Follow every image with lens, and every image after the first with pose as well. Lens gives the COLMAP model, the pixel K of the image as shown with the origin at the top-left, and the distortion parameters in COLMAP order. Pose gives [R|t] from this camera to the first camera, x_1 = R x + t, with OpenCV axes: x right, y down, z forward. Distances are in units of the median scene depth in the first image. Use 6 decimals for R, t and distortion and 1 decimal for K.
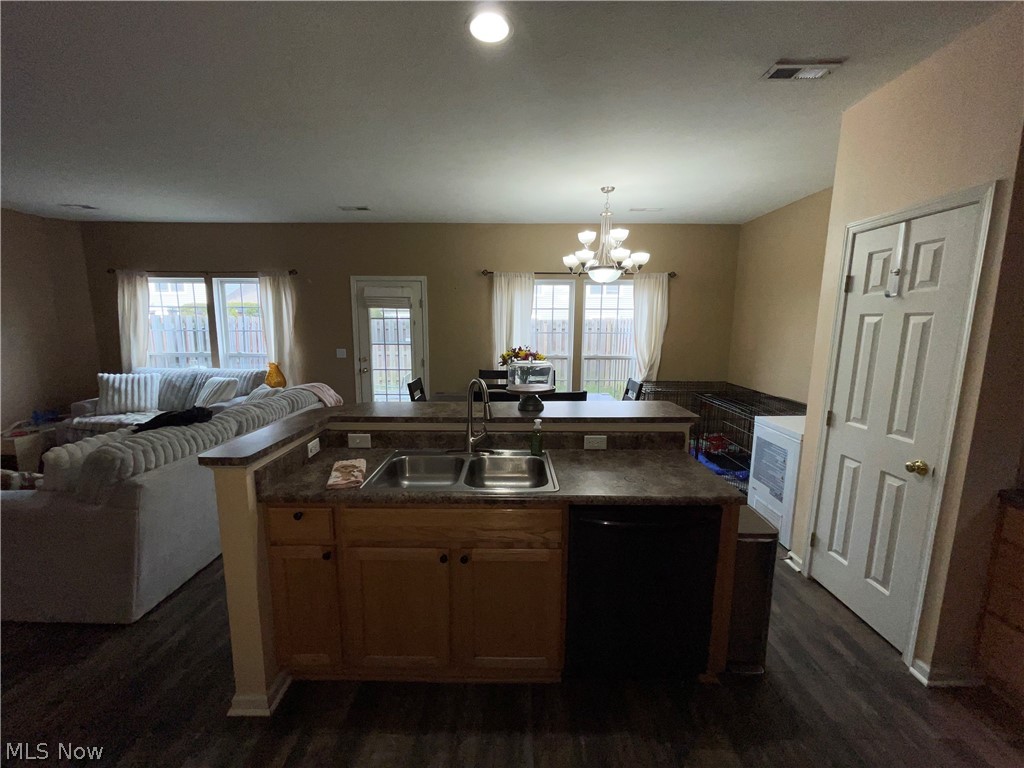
lens RADIAL K [[412.0, 0, 512.5], [0, 412.0, 384.7], [0, 0, 1]] dist [-0.000650, 0.000281]
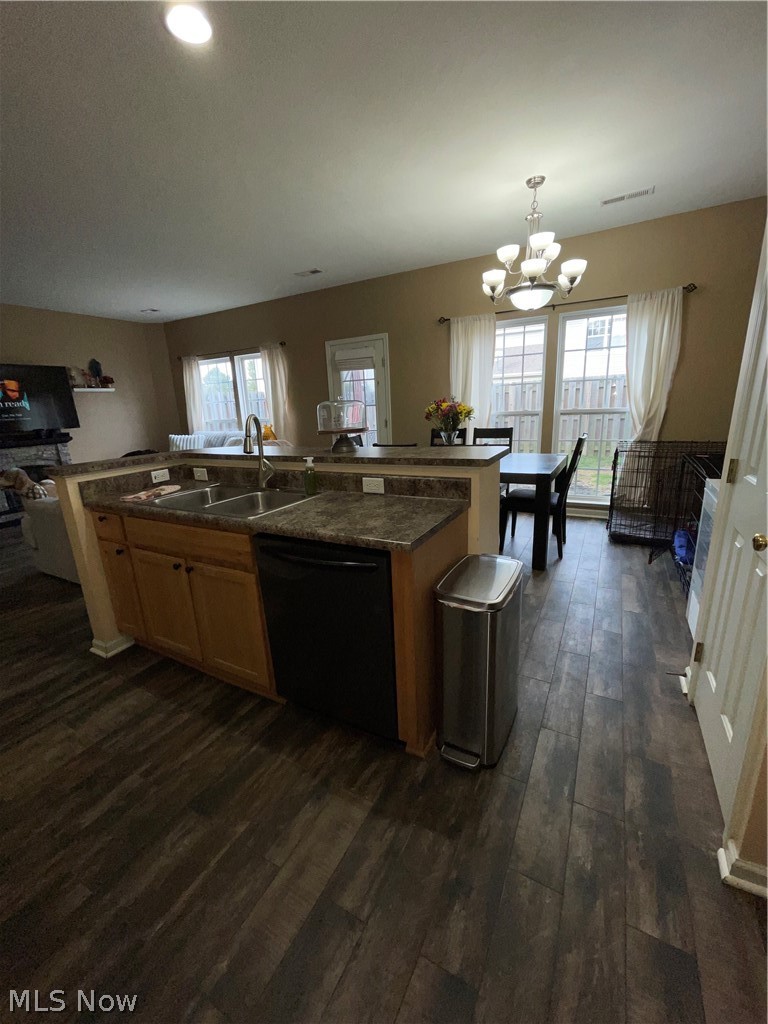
lens RADIAL K [[412.0, 0, 385.0], [0, 412.0, 512.0], [0, 0, 1]] dist [-0.000650, 0.000281]
pose [[0.879197, 0.079850, -0.469720, 0.285107], [-0.021056, 0.991405, 0.129121, 0.034595], [0.475993, -0.103632, 0.873322, 0.090310]]
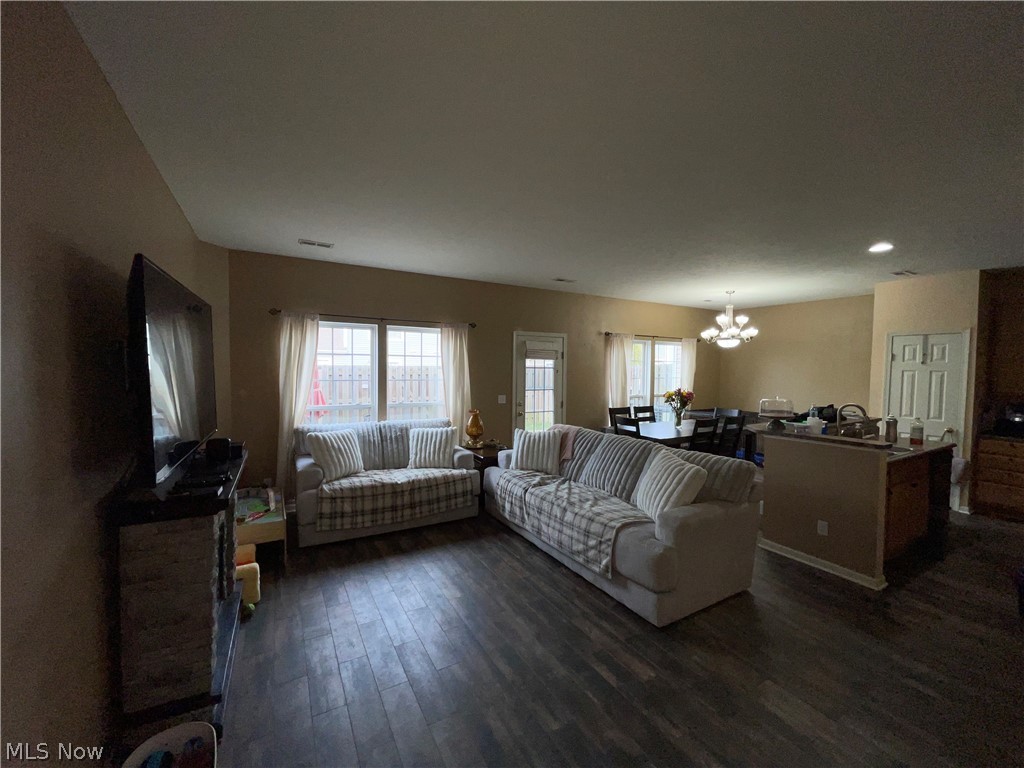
lens RADIAL K [[412.0, 0, 513.5], [0, 412.0, 385.2], [0, 0, 1]] dist [-0.000650, 0.000281]
pose [[0.861358, -0.018409, 0.507664, -0.973414], [0.070896, 0.993920, -0.084248, -0.020015], [-0.503027, 0.108559, 0.857426, 0.048222]]
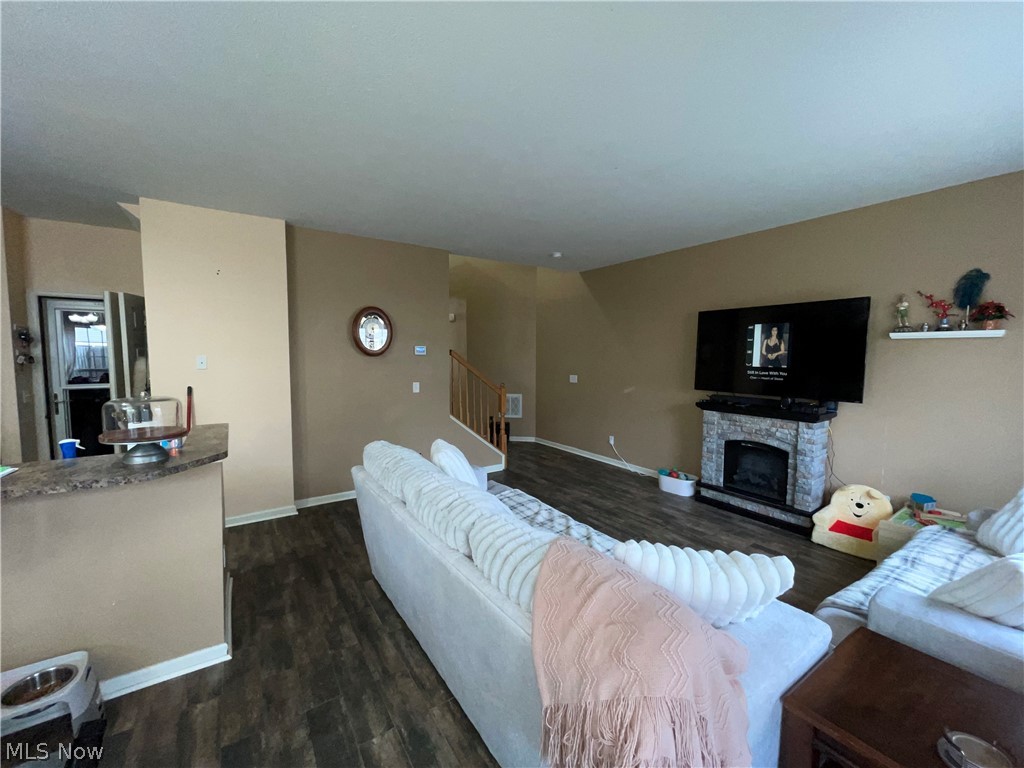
lens RADIAL K [[412.0, 0, 511.9], [0, 412.0, 386.1], [0, 0, 1]] dist [-0.000650, 0.000281]
pose [[-0.823610, 0.032629, -0.566218, -0.162904], [-0.094790, 0.976382, 0.194145, -0.109466], [0.559180, 0.213571, -0.801065, 0.811382]]
